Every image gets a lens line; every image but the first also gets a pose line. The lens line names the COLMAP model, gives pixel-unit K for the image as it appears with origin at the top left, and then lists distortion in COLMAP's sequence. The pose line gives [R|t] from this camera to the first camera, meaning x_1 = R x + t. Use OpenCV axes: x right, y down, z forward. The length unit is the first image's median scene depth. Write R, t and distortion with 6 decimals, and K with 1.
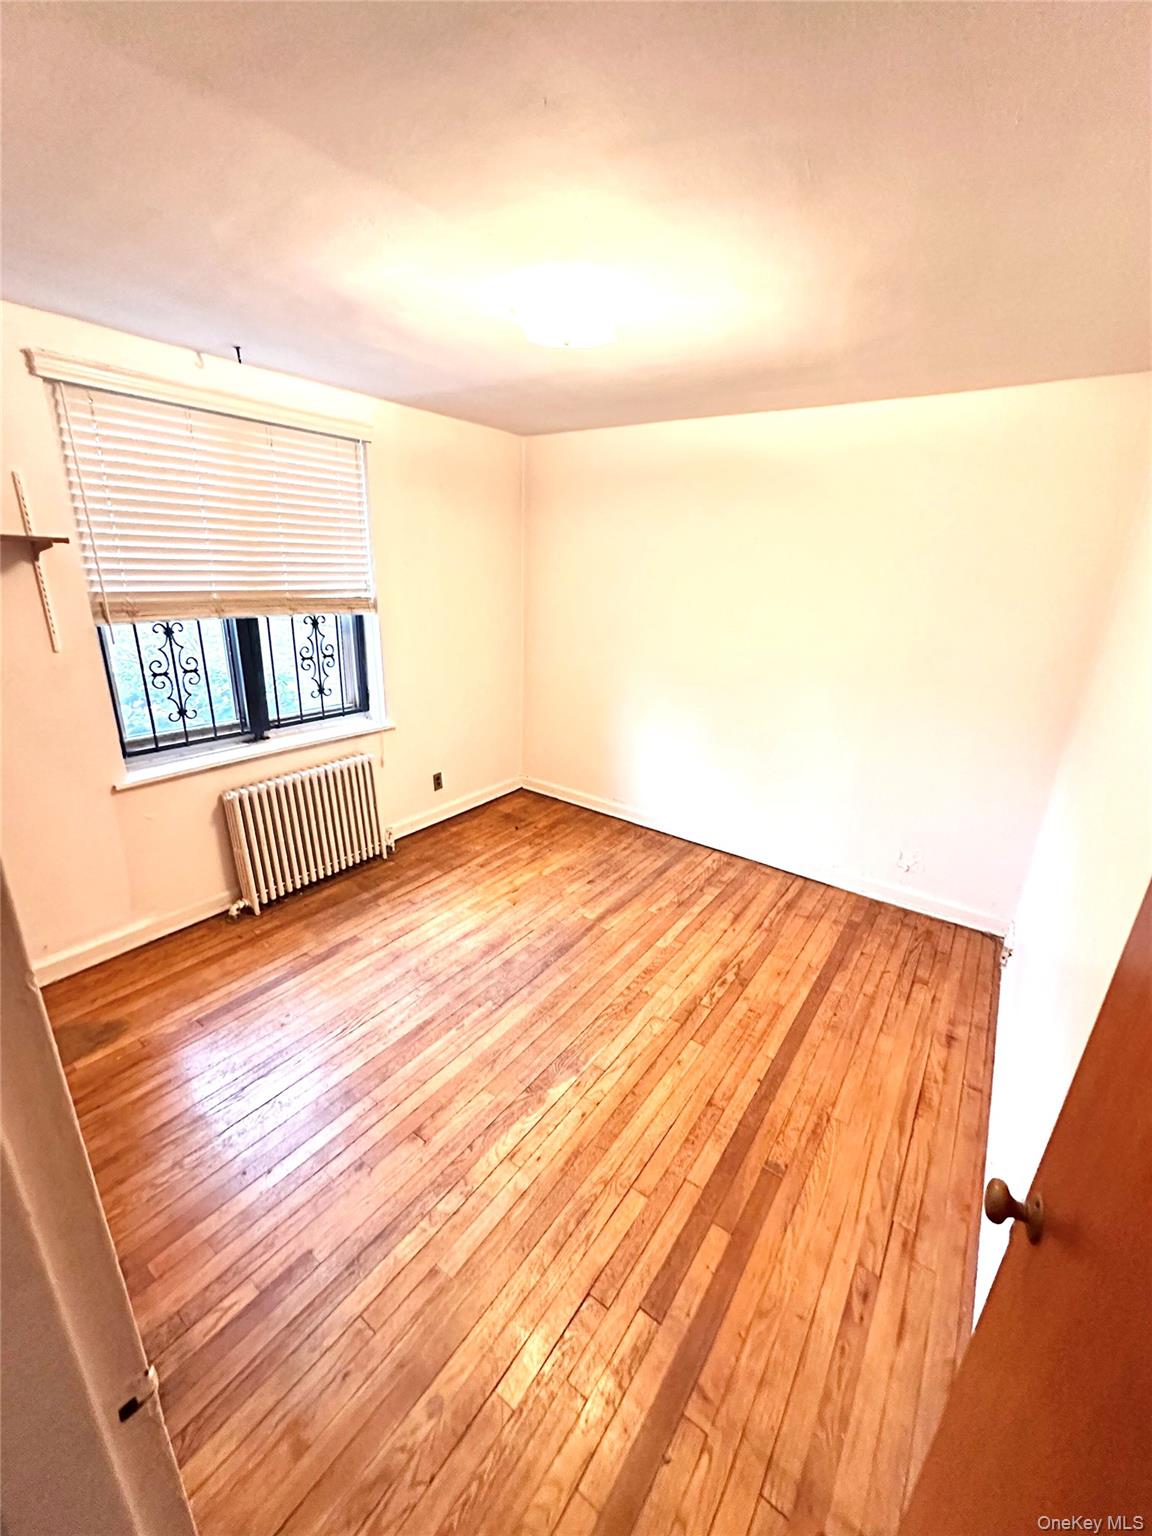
lens RADIAL K [[608.5, 0, 579.3], [0, 608.5, 768.8], [0, 0, 1]] dist [-0.007631, 0.001038]
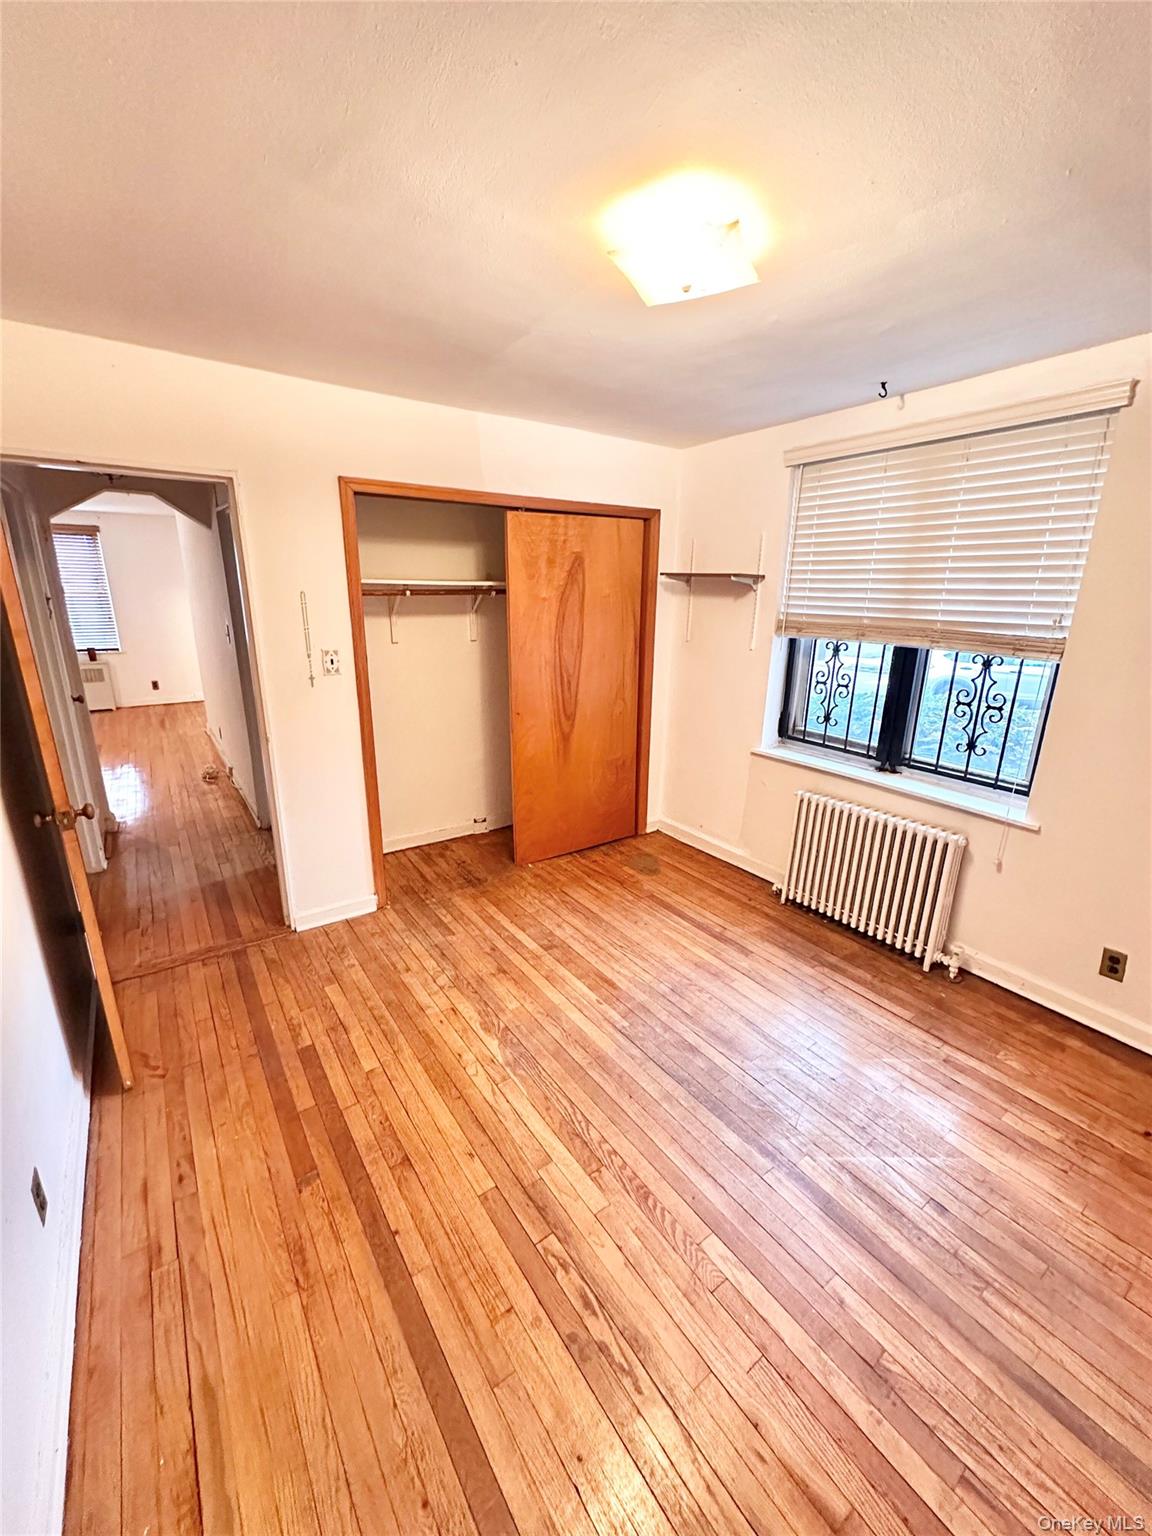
lens RADIAL K [[608.5, 0, 577.0], [0, 608.5, 770.4], [0, 0, 1]] dist [-0.007631, 0.001038]
pose [[-0.323966, 0.231100, -0.917409, 0.616736], [-0.328818, 0.881746, 0.338233, -0.250212], [0.887088, 0.411237, -0.209666, 0.887946]]
